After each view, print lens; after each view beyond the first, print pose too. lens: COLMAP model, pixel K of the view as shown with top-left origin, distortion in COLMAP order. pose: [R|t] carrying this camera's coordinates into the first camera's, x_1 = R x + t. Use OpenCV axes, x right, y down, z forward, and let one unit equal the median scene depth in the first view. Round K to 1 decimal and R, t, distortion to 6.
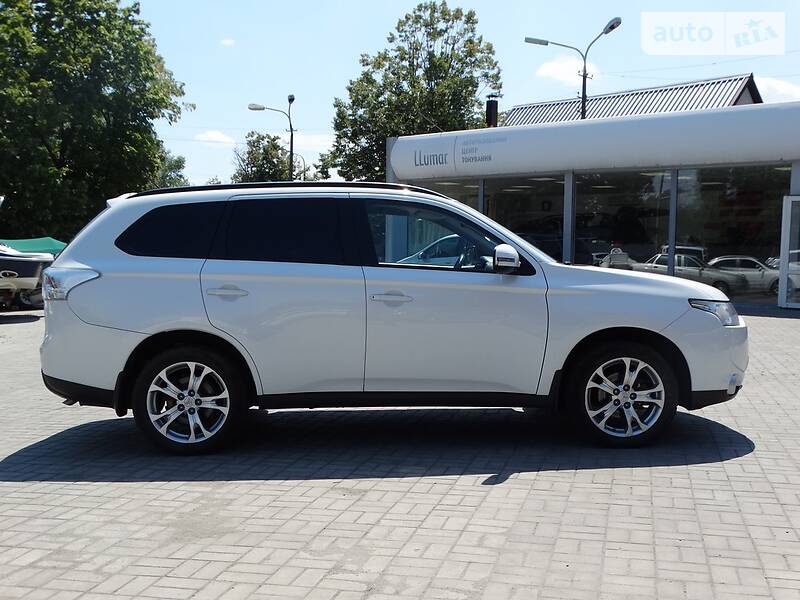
lens RADIAL K [[1053.8, 0, 405.0], [0, 1053.8, 299.1], [0, 0, 1]] dist [-0.008143, 0.029563]
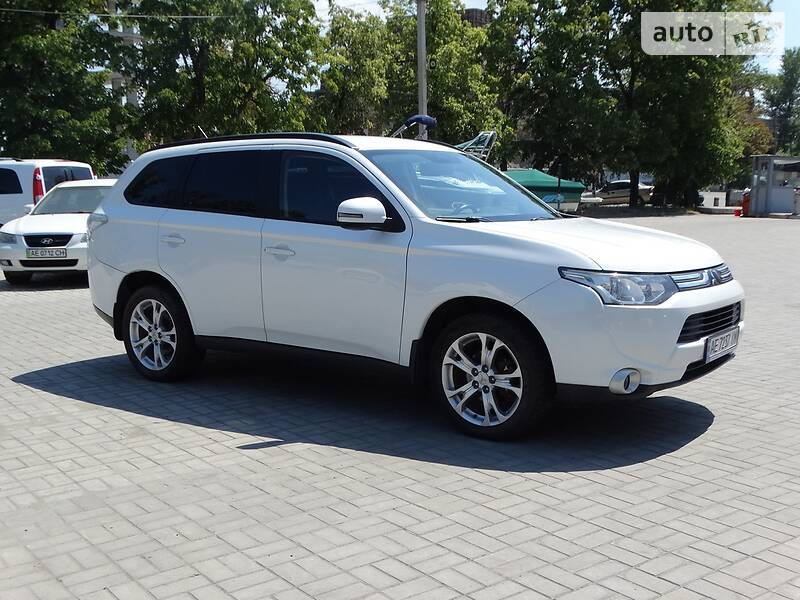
lens RADIAL K [[1053.8, 0, 405.0], [0, 1053.8, 299.1], [0, 0, 1]] dist [-0.008143, 0.029563]
pose [[0.761267, 0.075996, -0.643970, 0.760837], [-0.028650, 0.996081, 0.083680, -0.044188], [0.647806, -0.045253, 0.760460, 0.340822]]
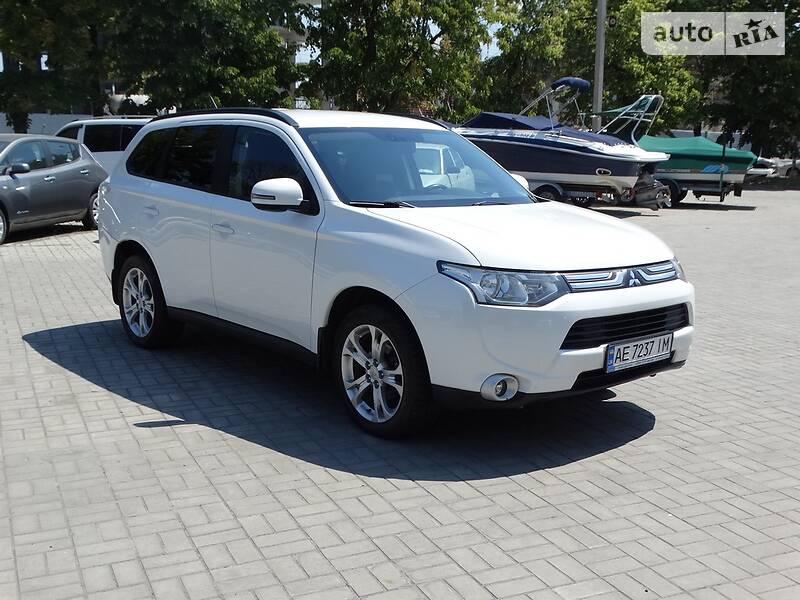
lens RADIAL K [[1055.6, 0, 420.7], [0, 1055.6, 300.9], [0, 0, 1]] dist [0.002225, 0.045535]
pose [[0.603368, 0.140204, -0.785042, 0.928859], [-0.054266, 0.989360, 0.134987, -0.079368], [0.795615, -0.038845, 0.604556, 0.582714]]
